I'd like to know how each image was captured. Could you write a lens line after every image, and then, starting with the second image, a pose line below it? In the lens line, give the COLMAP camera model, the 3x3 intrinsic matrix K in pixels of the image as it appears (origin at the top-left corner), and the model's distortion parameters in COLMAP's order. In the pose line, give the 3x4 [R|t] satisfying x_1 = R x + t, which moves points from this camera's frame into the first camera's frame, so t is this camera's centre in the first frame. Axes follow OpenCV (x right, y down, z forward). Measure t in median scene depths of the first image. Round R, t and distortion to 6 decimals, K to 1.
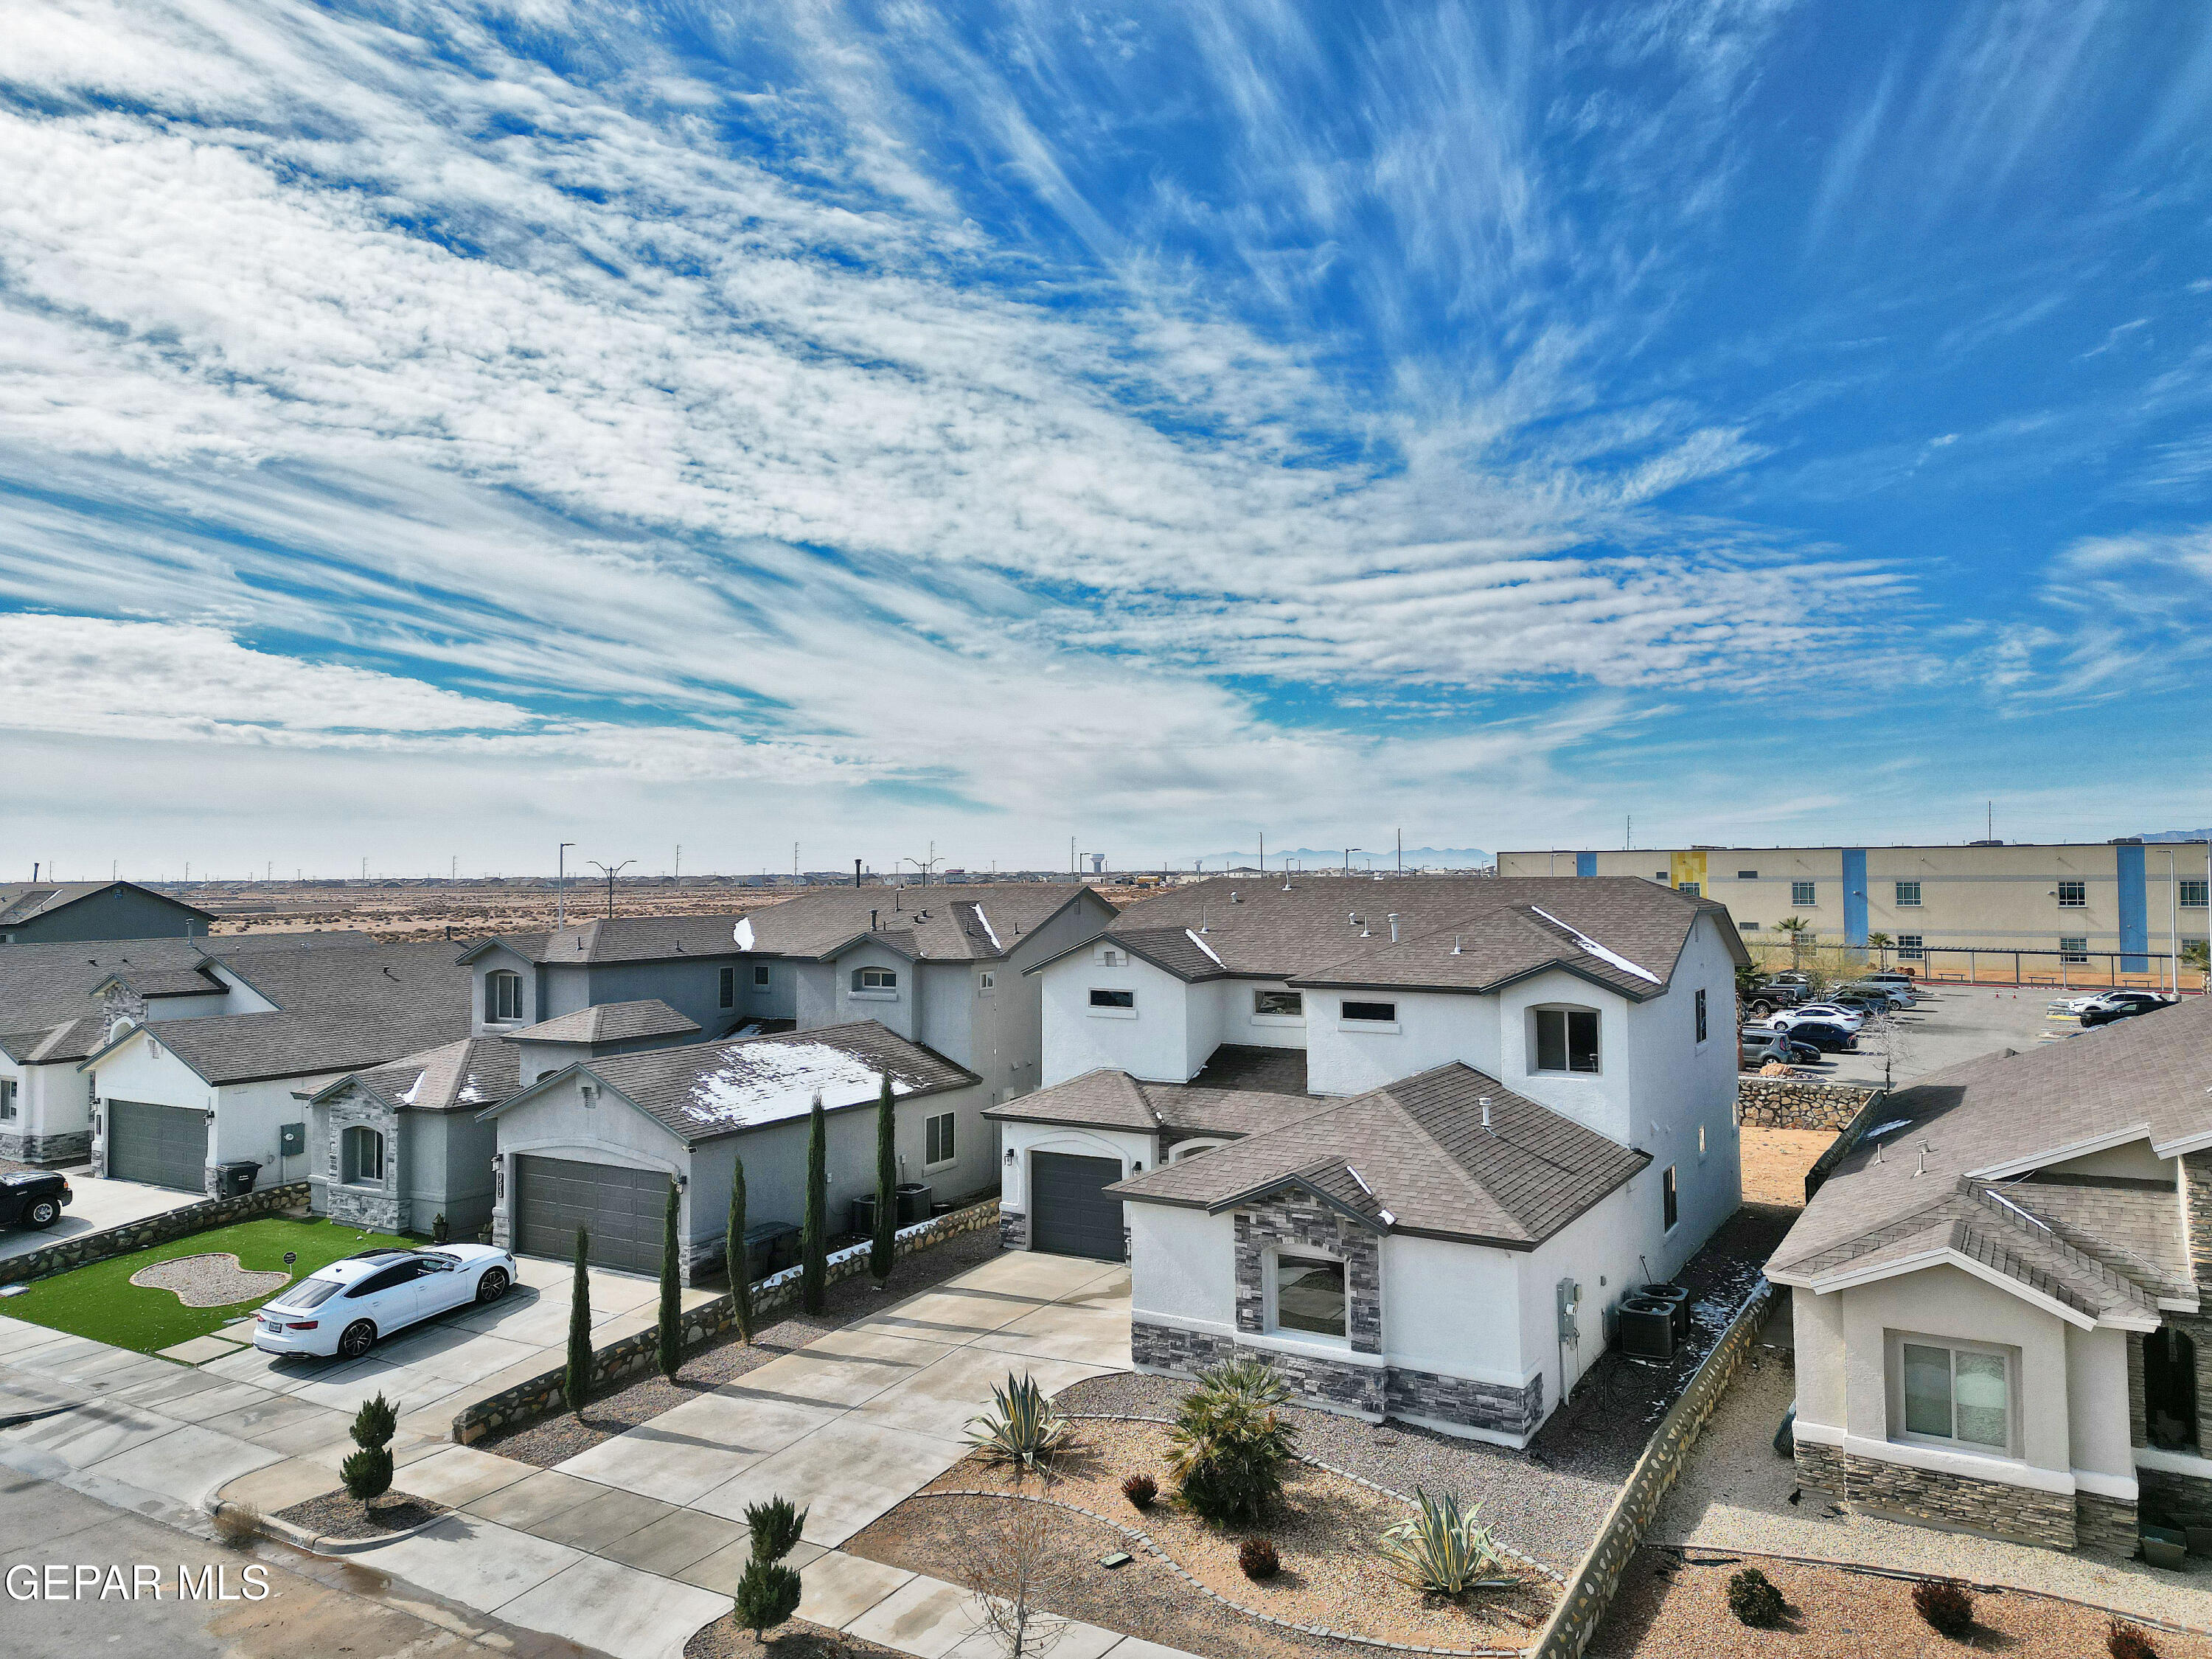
lens RADIAL K [[1536.0, 0, 1115.7], [0, 1536.0, 775.8], [0, 0, 1]] dist [0.064206, -0.072843]
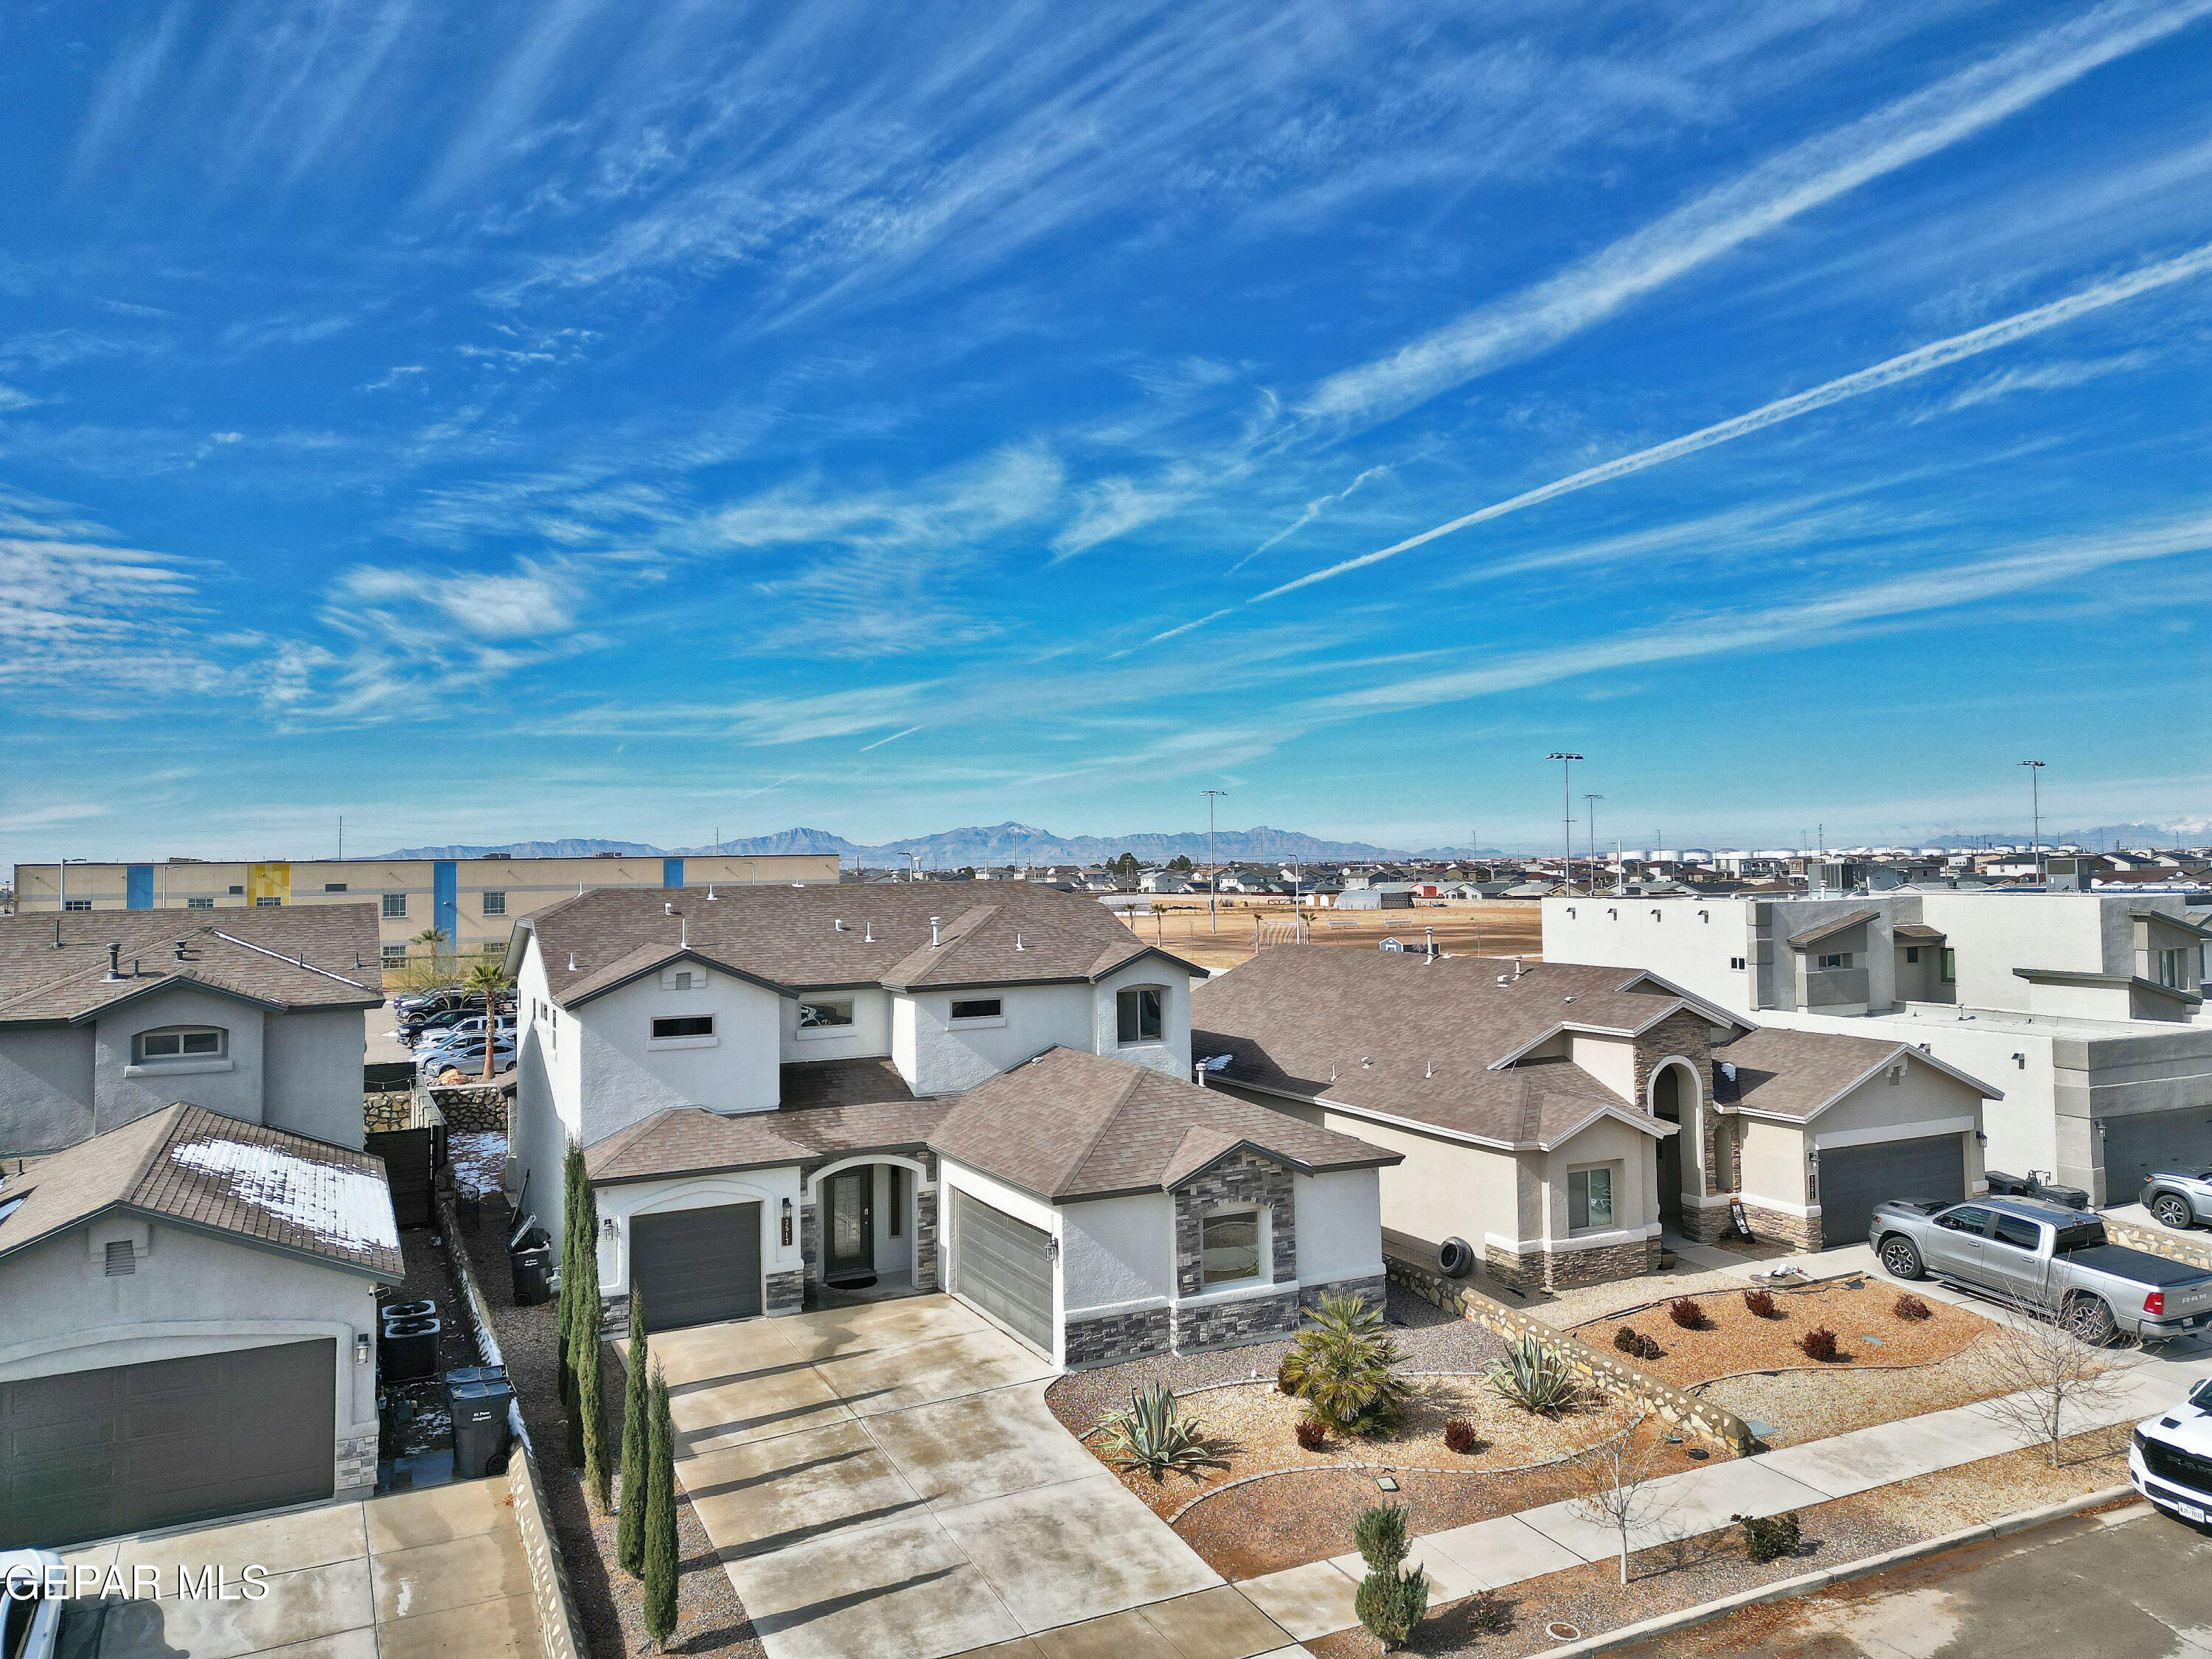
lens RADIAL K [[1560.0, 0, 1106.0], [0, 1560.0, 829.5], [0, 0, 1]] dist [0.058644, -0.002470]
pose [[0.537760, 0.017876, 0.842908, -0.760443], [-0.039329, 0.999219, 0.003900, 0.028112], [-0.842180, -0.035248, 0.538043, 0.410255]]
